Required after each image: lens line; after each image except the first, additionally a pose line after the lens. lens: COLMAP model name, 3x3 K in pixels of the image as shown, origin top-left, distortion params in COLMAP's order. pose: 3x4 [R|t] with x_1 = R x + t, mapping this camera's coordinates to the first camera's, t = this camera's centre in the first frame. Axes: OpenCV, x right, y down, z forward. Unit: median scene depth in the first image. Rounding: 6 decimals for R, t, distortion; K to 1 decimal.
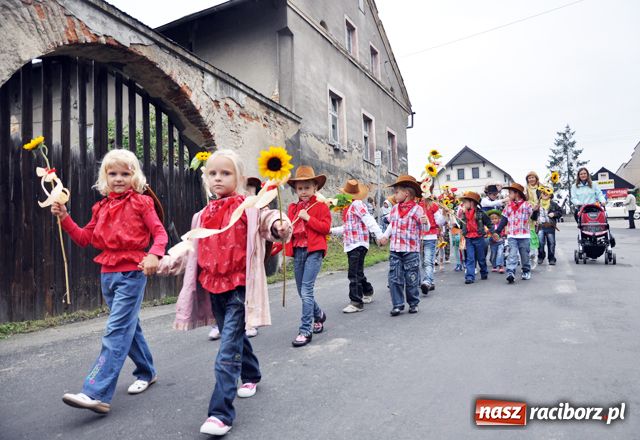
lens RADIAL K [[482.6, 0, 326.7], [0, 482.6, 229.7], [0, 0, 1]] dist [-0.114123, 0.099017]
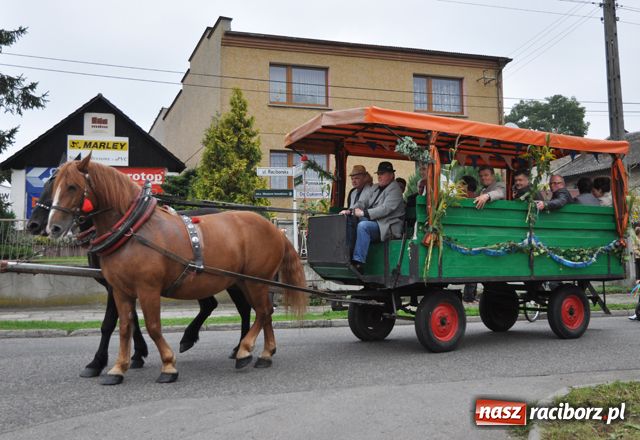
lens RADIAL K [[704.9, 0, 365.3], [0, 704.9, 218.7], [0, 0, 1]] dist [-0.032694, 0.005188]
pose [[0.669241, 0.054292, 0.741060, 0.347473], [-0.036019, 0.998525, -0.040627, -0.036559], [-0.742172, 0.000497, 0.670209, 0.526959]]
